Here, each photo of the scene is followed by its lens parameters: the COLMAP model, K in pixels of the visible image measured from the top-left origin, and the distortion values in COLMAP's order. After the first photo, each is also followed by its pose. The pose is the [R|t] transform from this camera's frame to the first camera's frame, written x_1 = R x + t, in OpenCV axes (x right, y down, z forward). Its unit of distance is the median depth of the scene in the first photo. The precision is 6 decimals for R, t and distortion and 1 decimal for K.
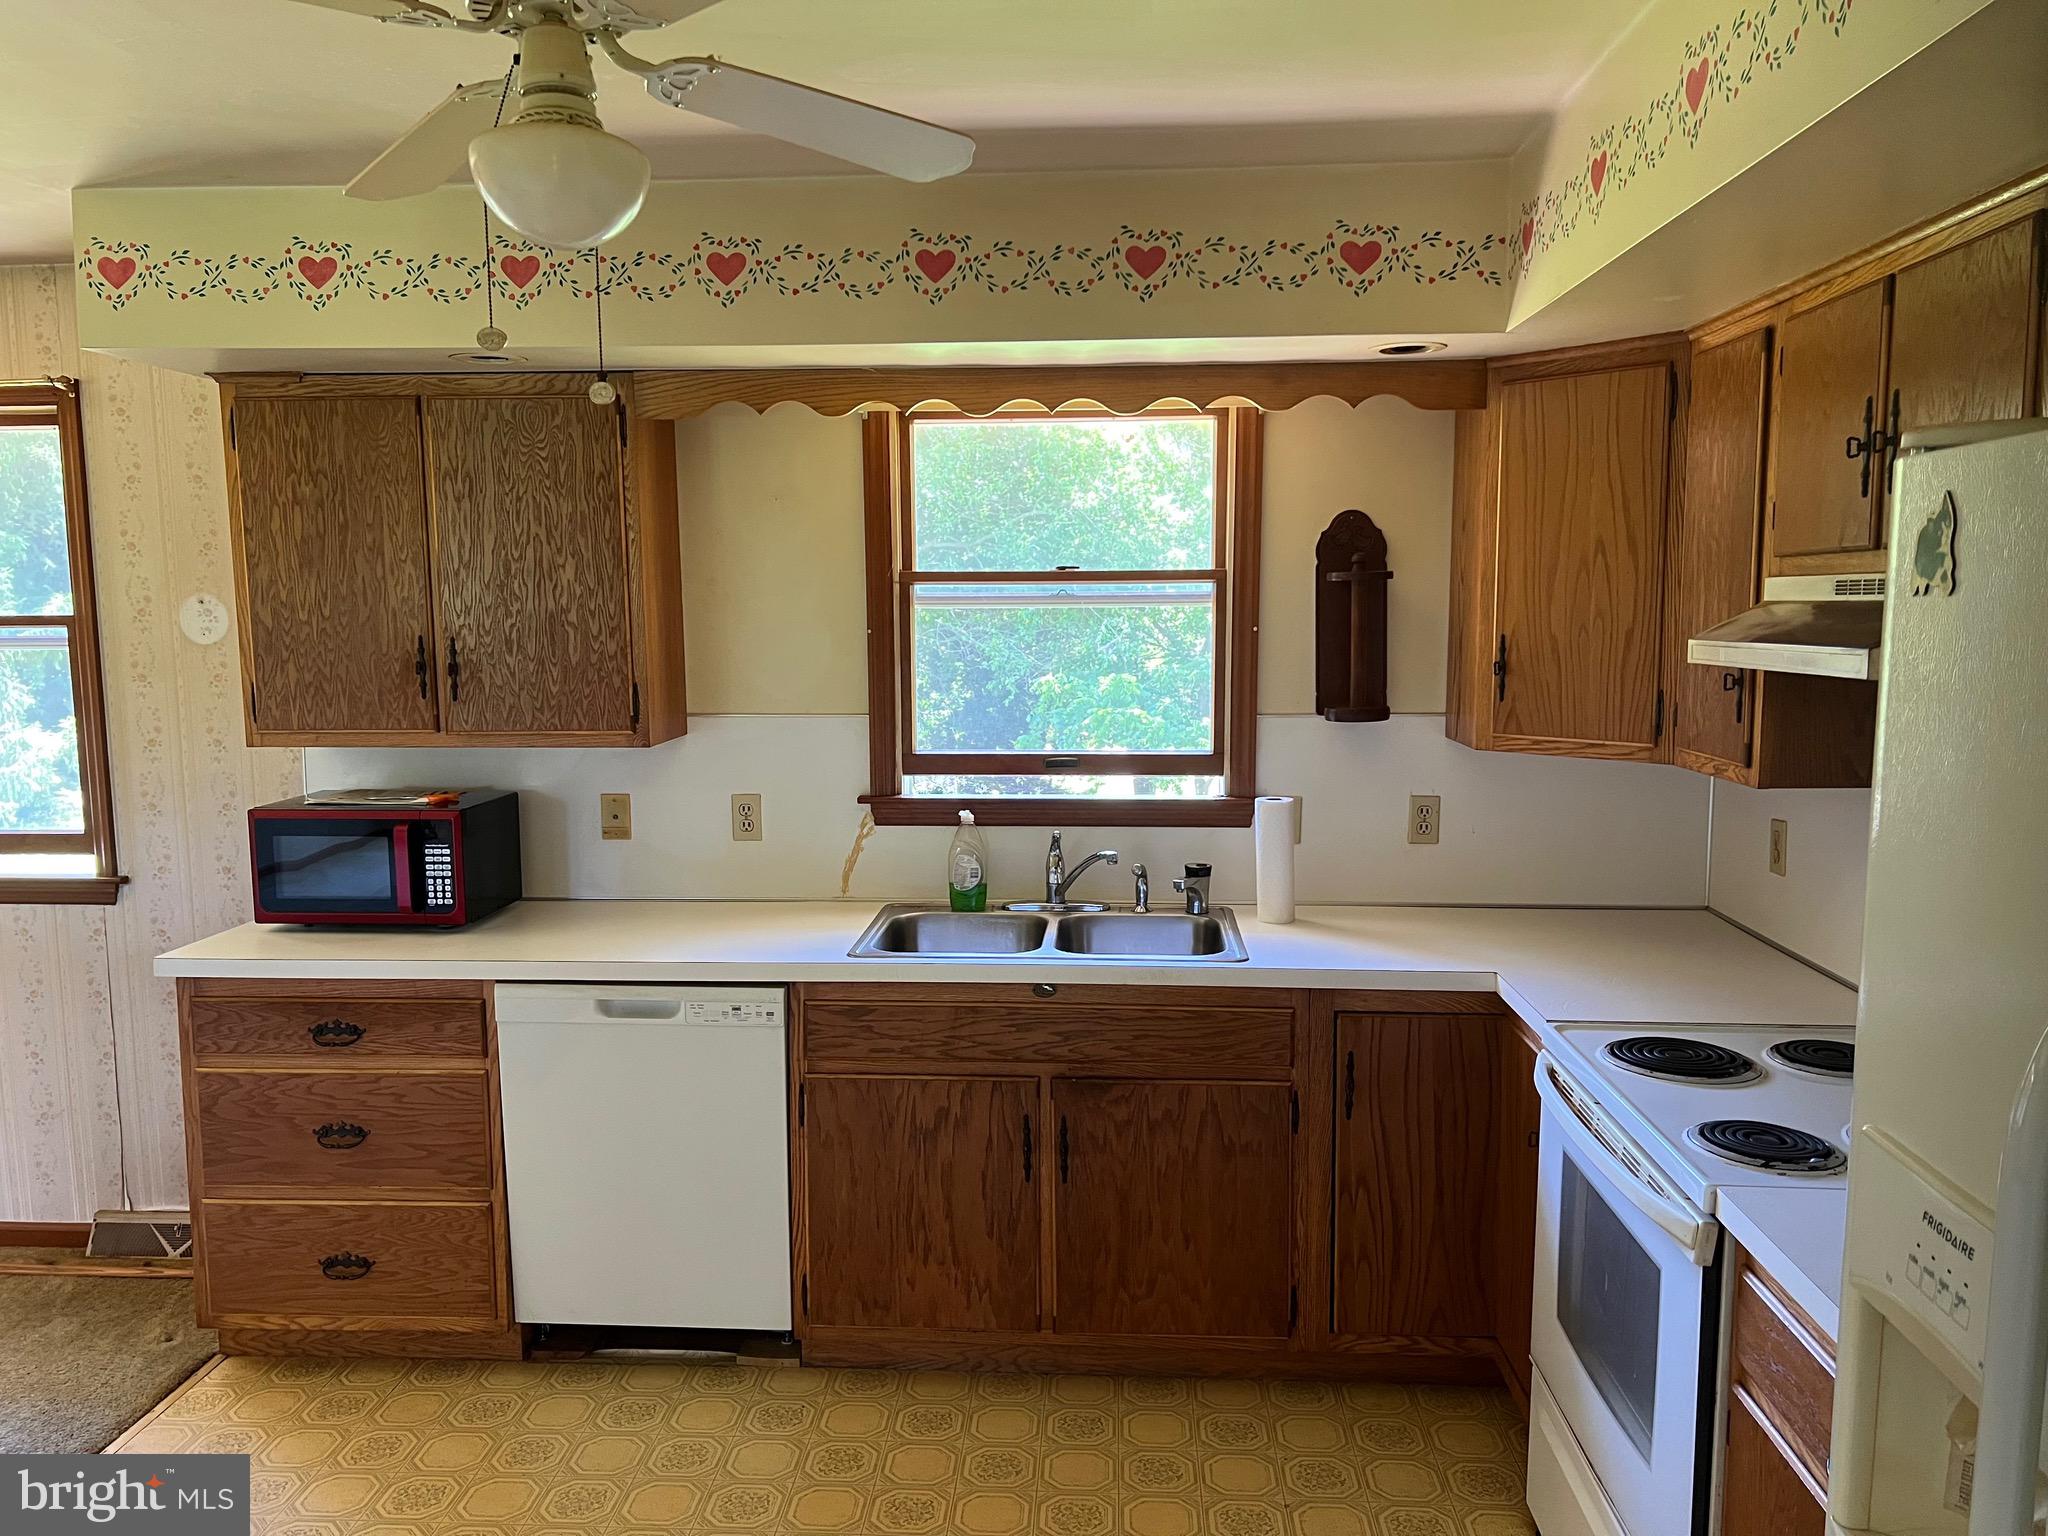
lens RADIAL K [[1523.5, 0, 1037.4], [0, 1523.5, 781.8], [0, 0, 1]] dist [0.041548, -0.029115]
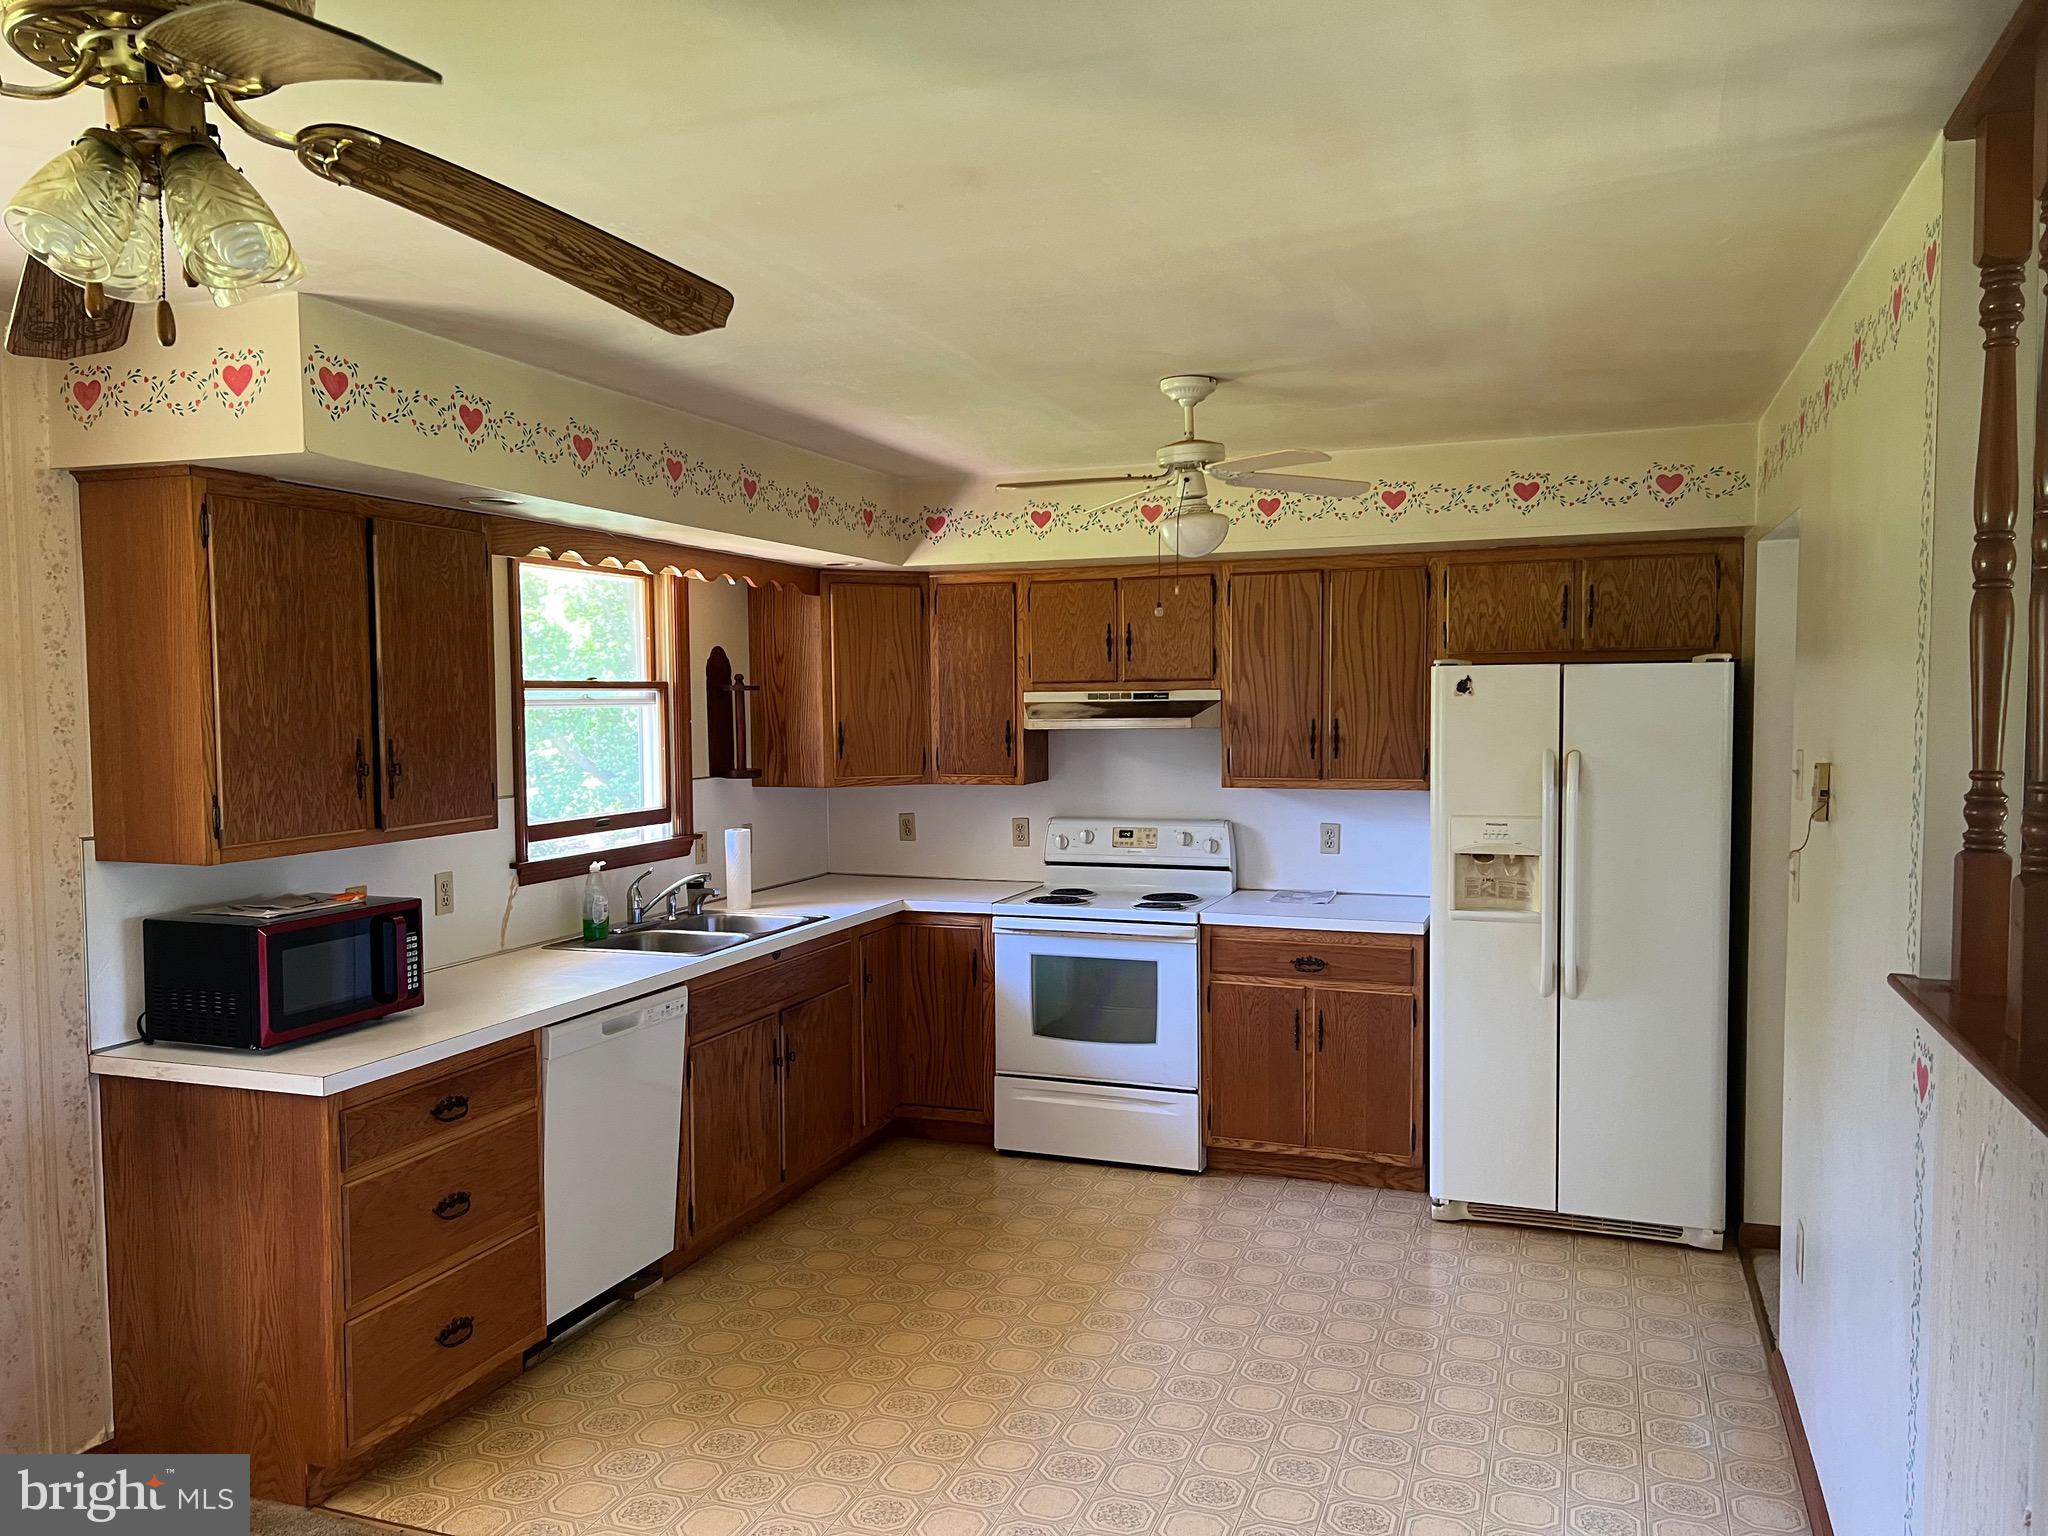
lens RADIAL K [[1538.8, 0, 1019.6], [0, 1538.8, 783.5], [0, 0, 1]] dist [0.040437, -0.039783]
pose [[0.288059, -0.052883, 0.956151, -1.302931], [0.118613, 0.992755, 0.019173, -0.032840], [-0.950238, 0.107889, 0.292245, 0.272953]]
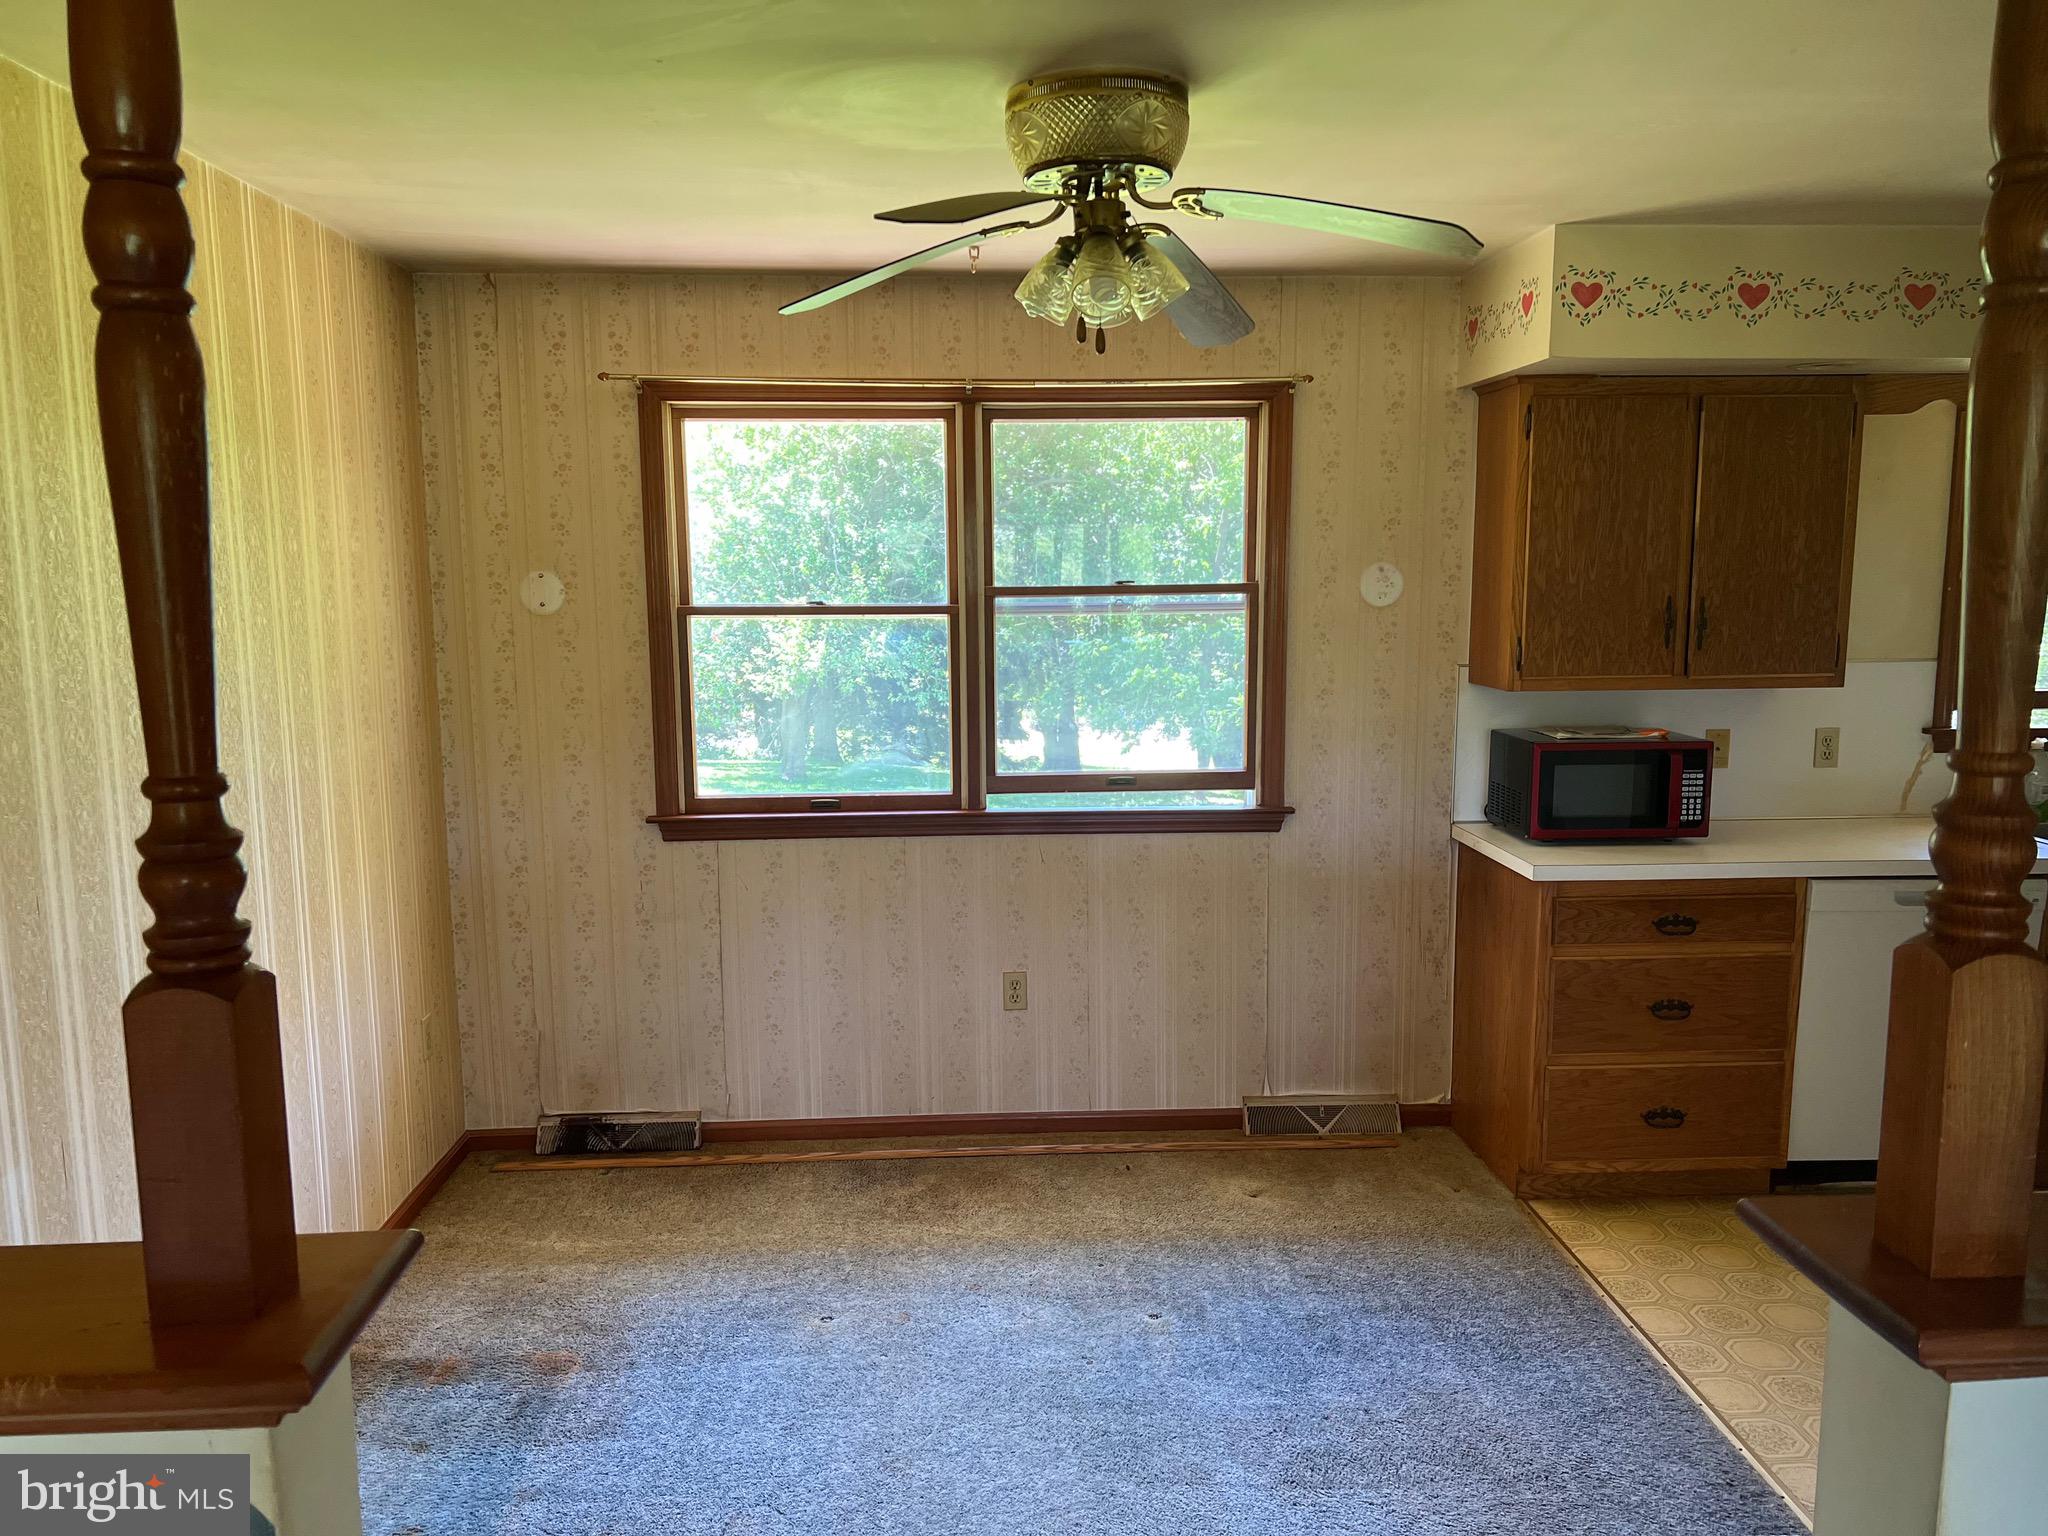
lens RADIAL K [[1534.9, 0, 1038.5], [0, 1534.9, 785.6], [0, 0, 1]] dist [0.051142, -0.057219]
pose [[0.993842, -0.017254, 0.109451, -1.041888], [0.014591, 0.999579, 0.025083, 0.015244], [-0.109837, -0.023332, 0.993676, -0.147522]]
